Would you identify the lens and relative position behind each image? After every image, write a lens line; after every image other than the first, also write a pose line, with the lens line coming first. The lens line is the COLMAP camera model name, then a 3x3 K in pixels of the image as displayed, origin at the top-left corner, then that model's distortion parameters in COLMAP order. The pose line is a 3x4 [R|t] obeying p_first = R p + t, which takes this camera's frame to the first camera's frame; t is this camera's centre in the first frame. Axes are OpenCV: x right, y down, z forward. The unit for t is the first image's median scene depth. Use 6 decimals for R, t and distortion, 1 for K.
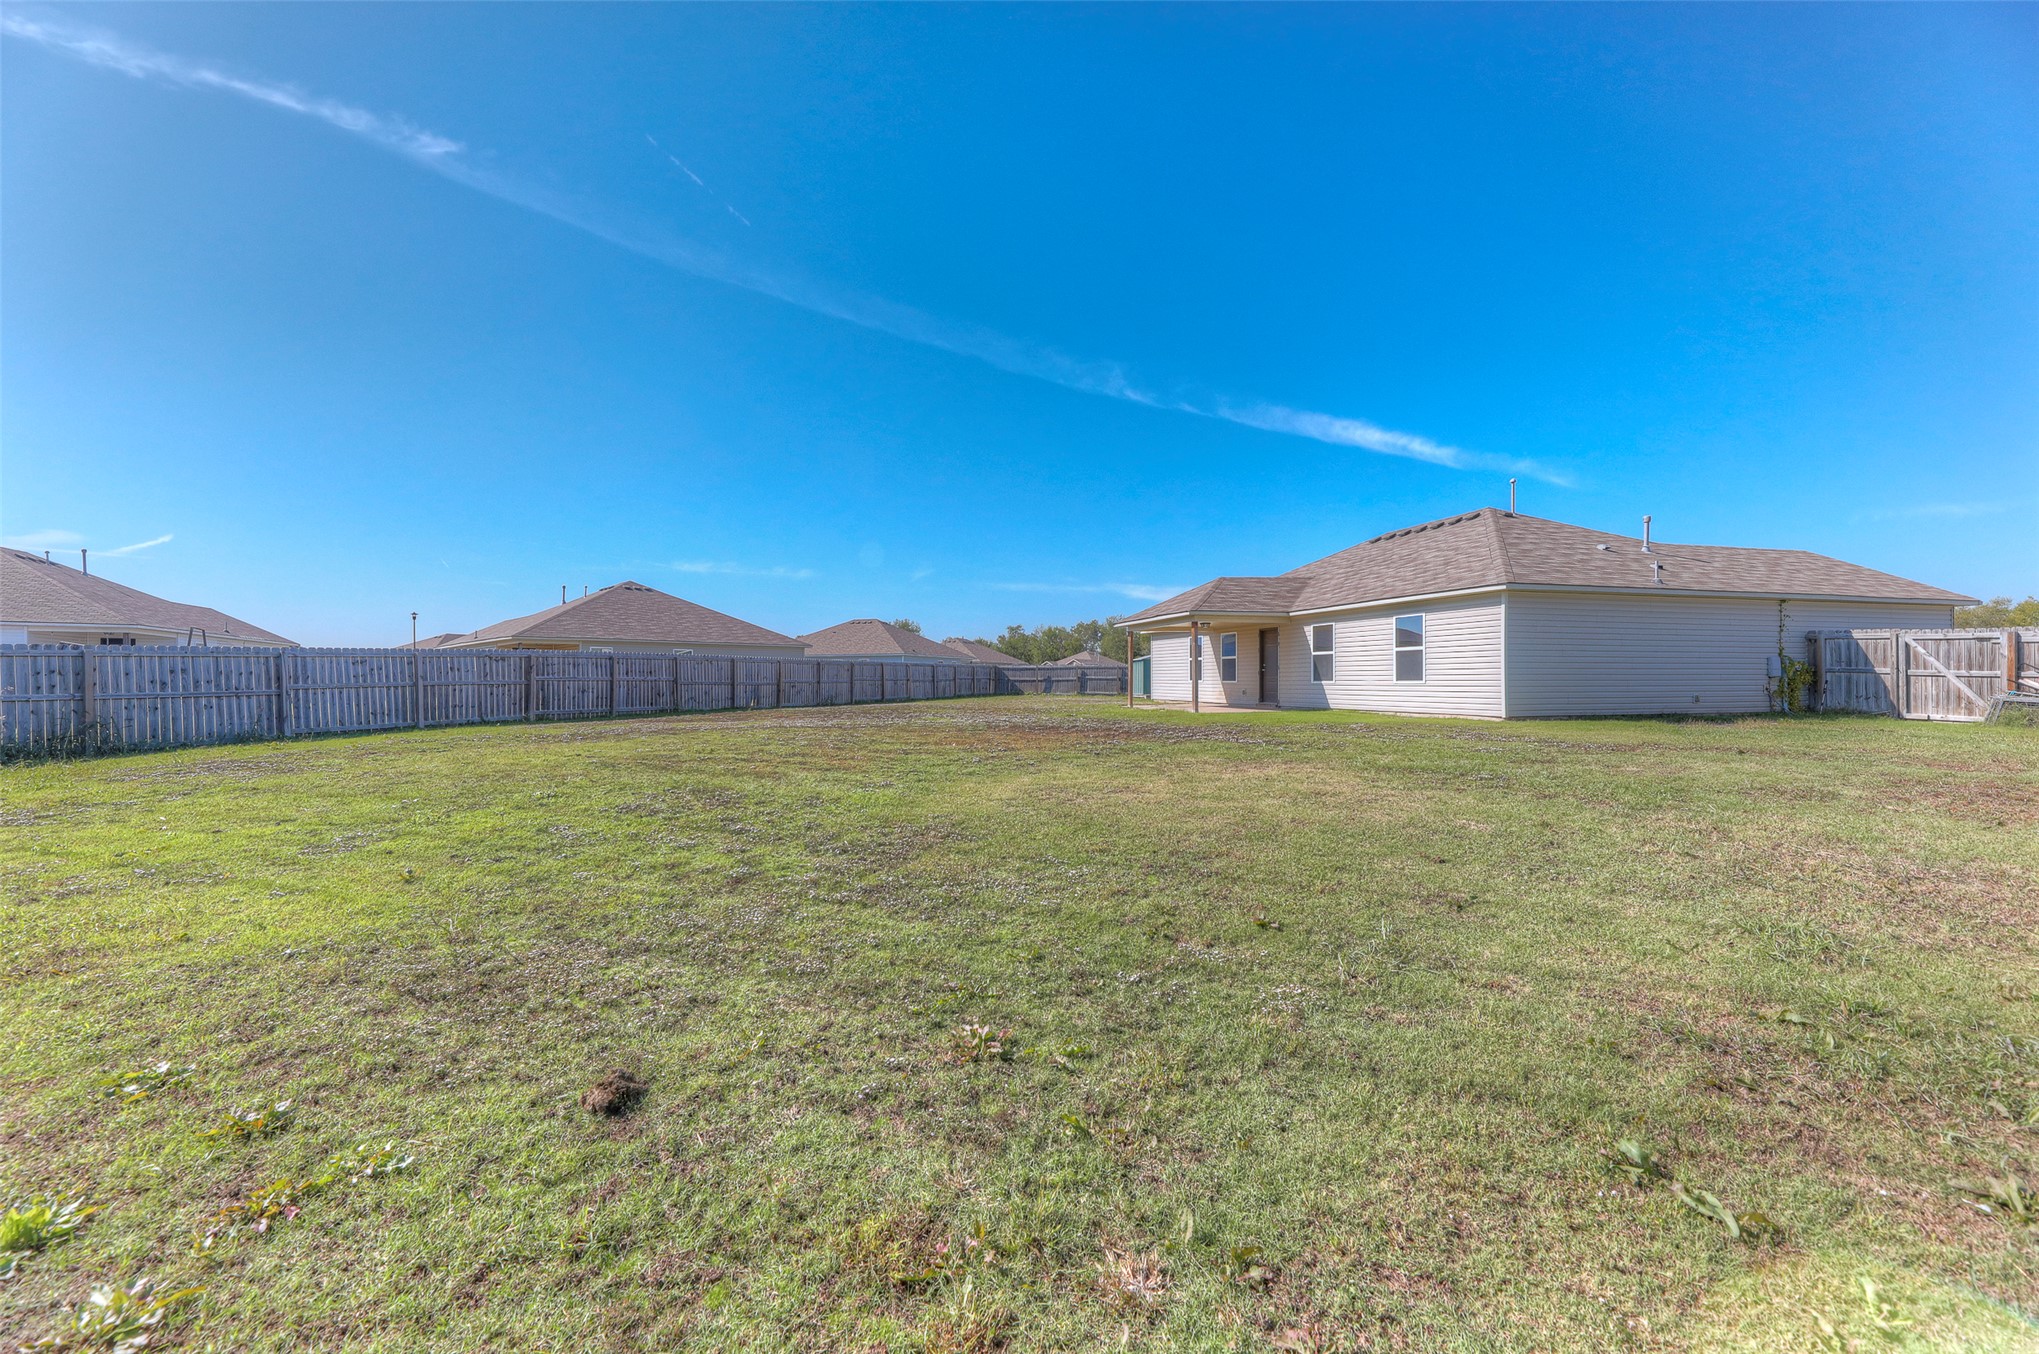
lens RADIAL K [[764.9, 0, 1019.8], [0, 764.9, 697.1], [0, 0, 1]] dist [0.161080, -0.047835]
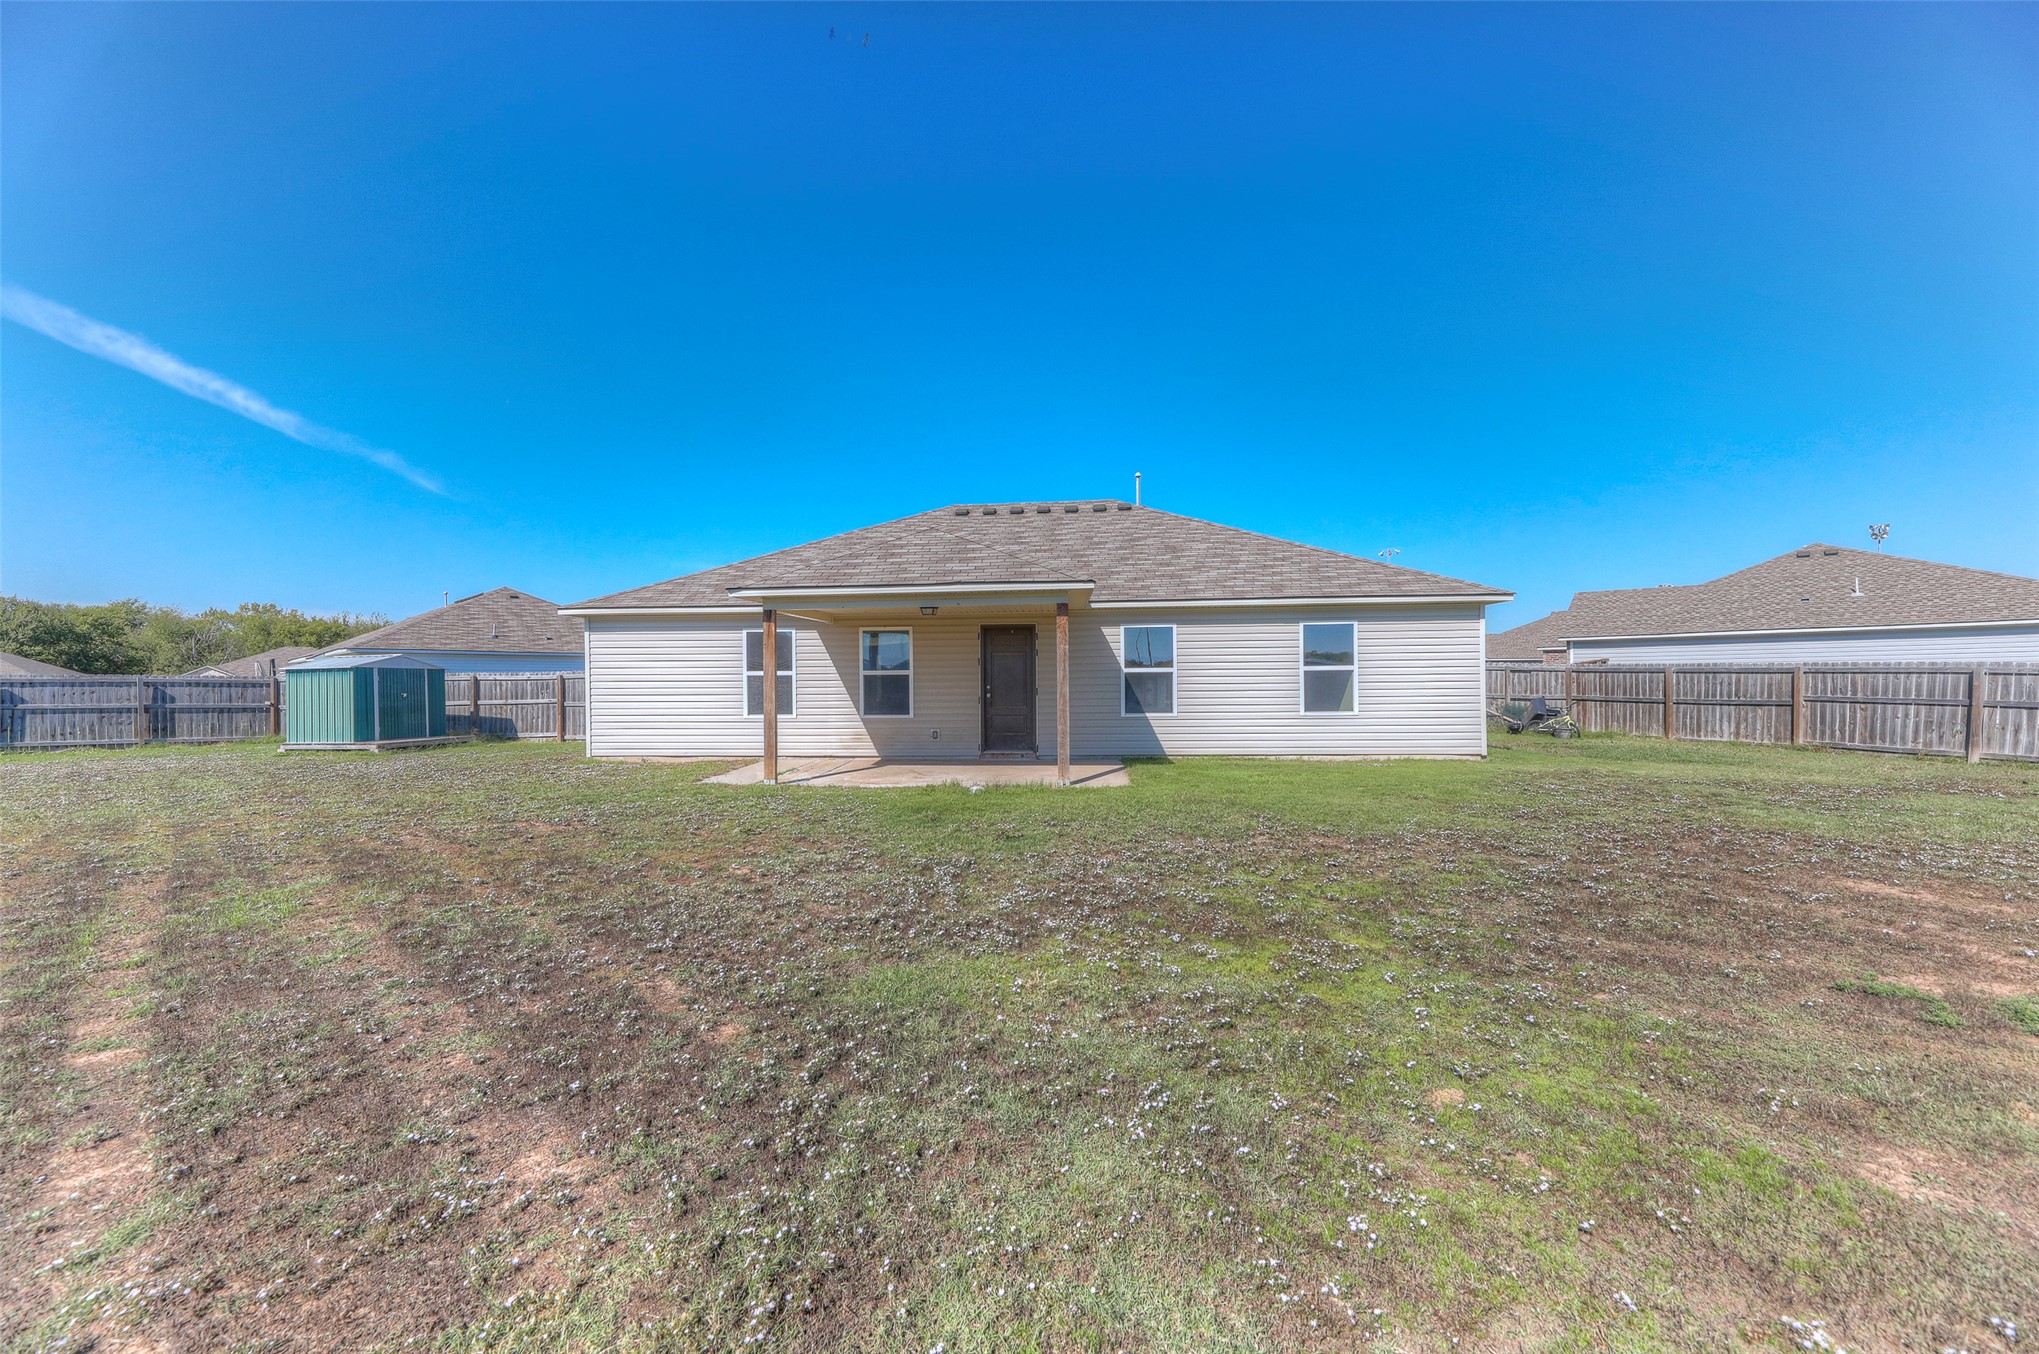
lens RADIAL K [[805.0, 0, 1019.5], [0, 805.0, 677.0], [0, 0, 1]] dist [0.001621, 0.000253]
pose [[0.337738, -0.002688, 0.941236, -0.244201], [0.034010, 0.999378, -0.009350, -0.042249], [-0.940626, 0.035170, 0.337619, 0.768691]]
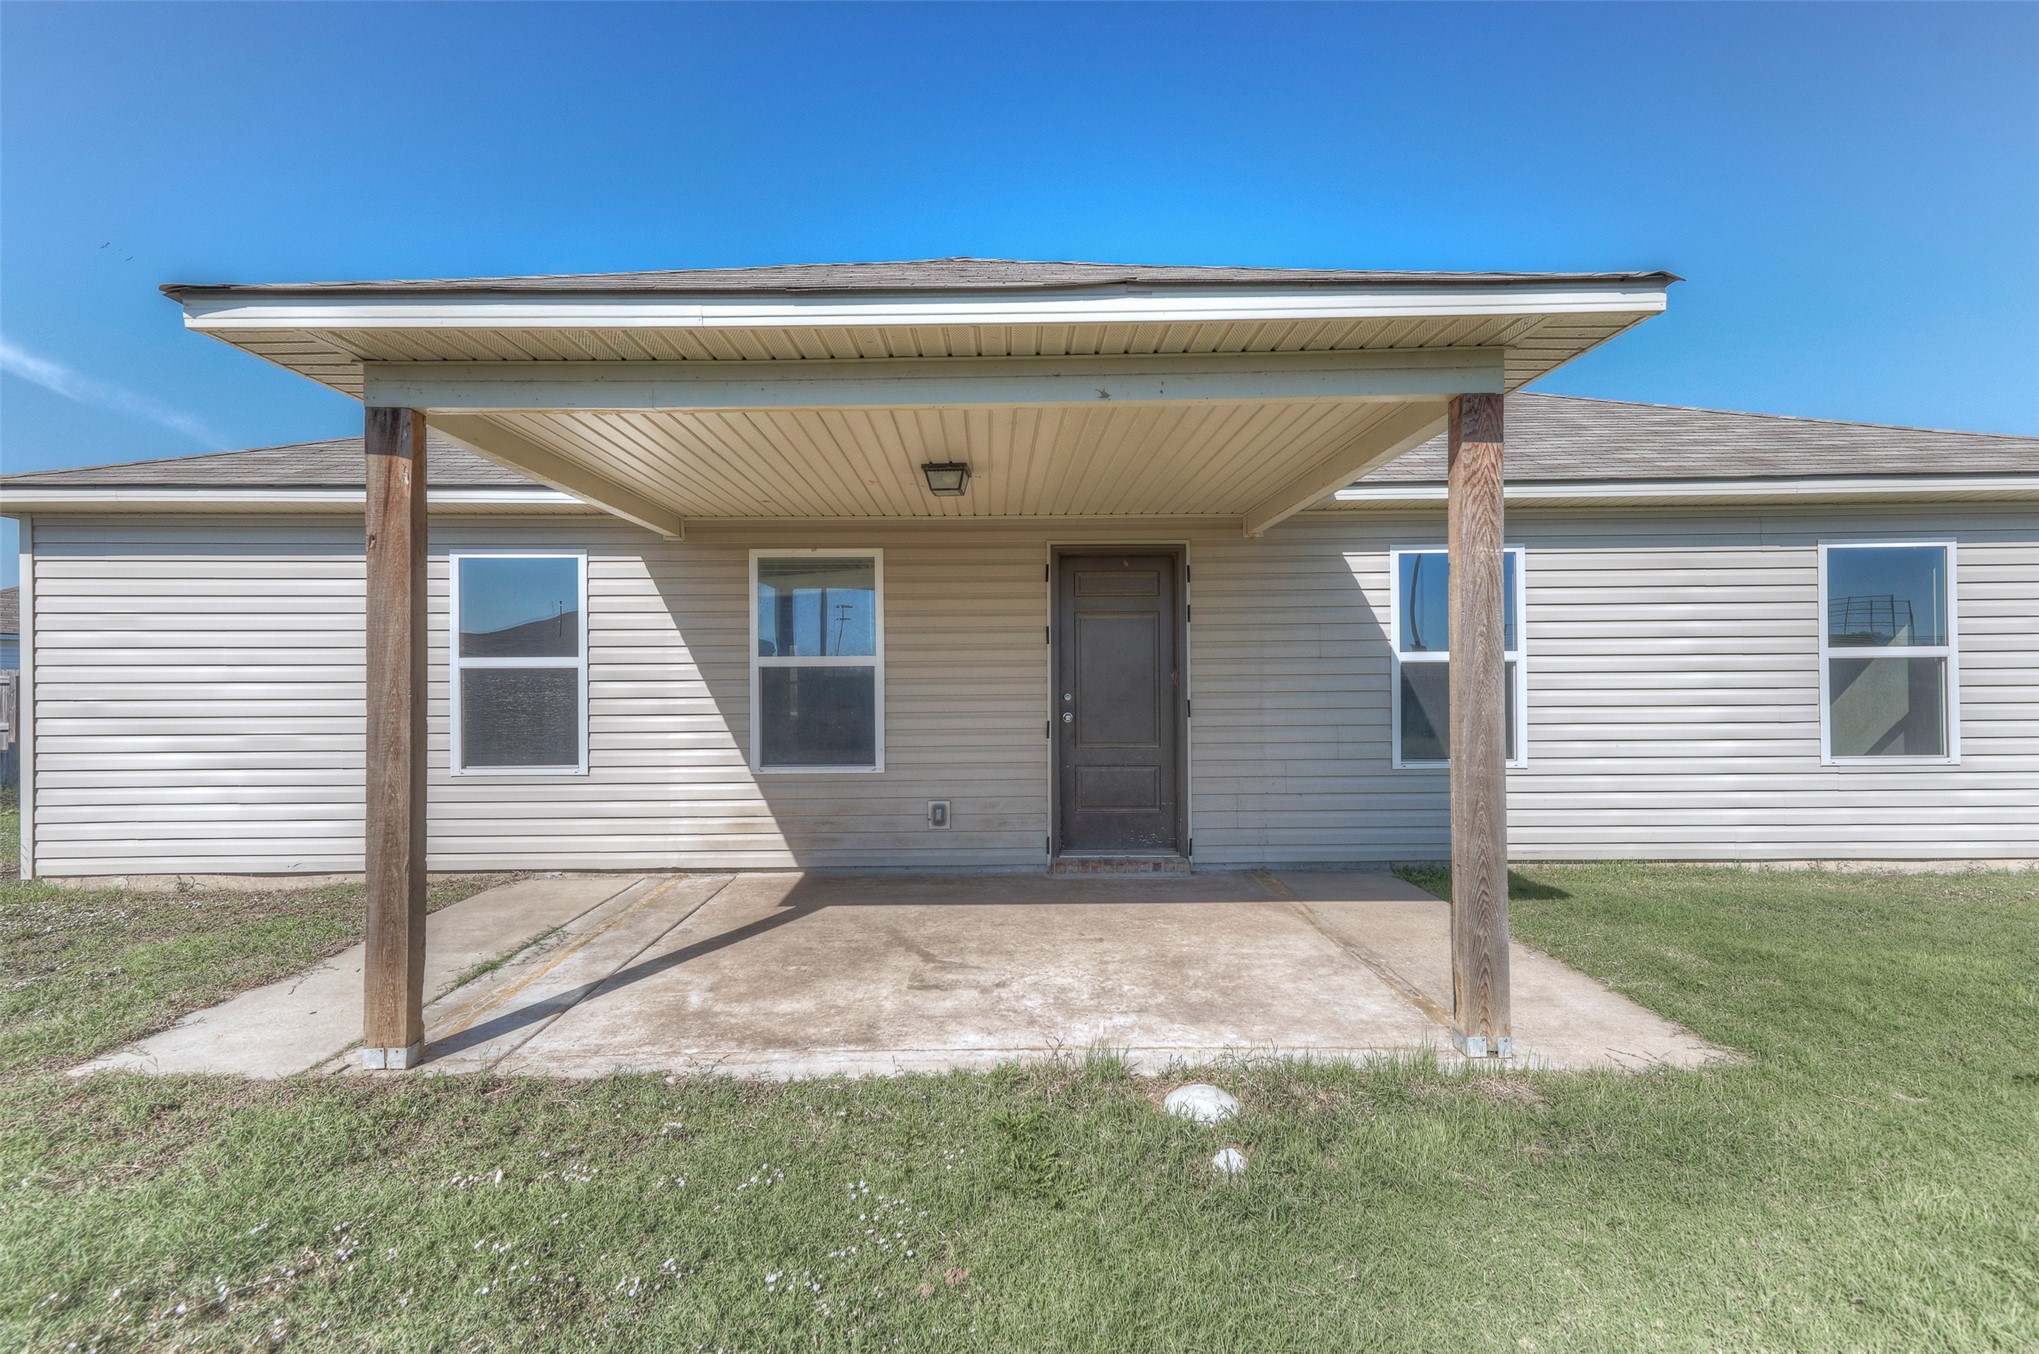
lens RADIAL K [[893.8, 0, 1019.5], [0, 893.8, 677.0], [0, 0, 1]] dist [0.012503, -0.000141]
pose [[0.257562, 0.004650, 0.966251, 0.042339], [0.033664, 0.999338, -0.013783, -0.044017], [-0.965675, 0.036078, 0.257235, 0.936467]]
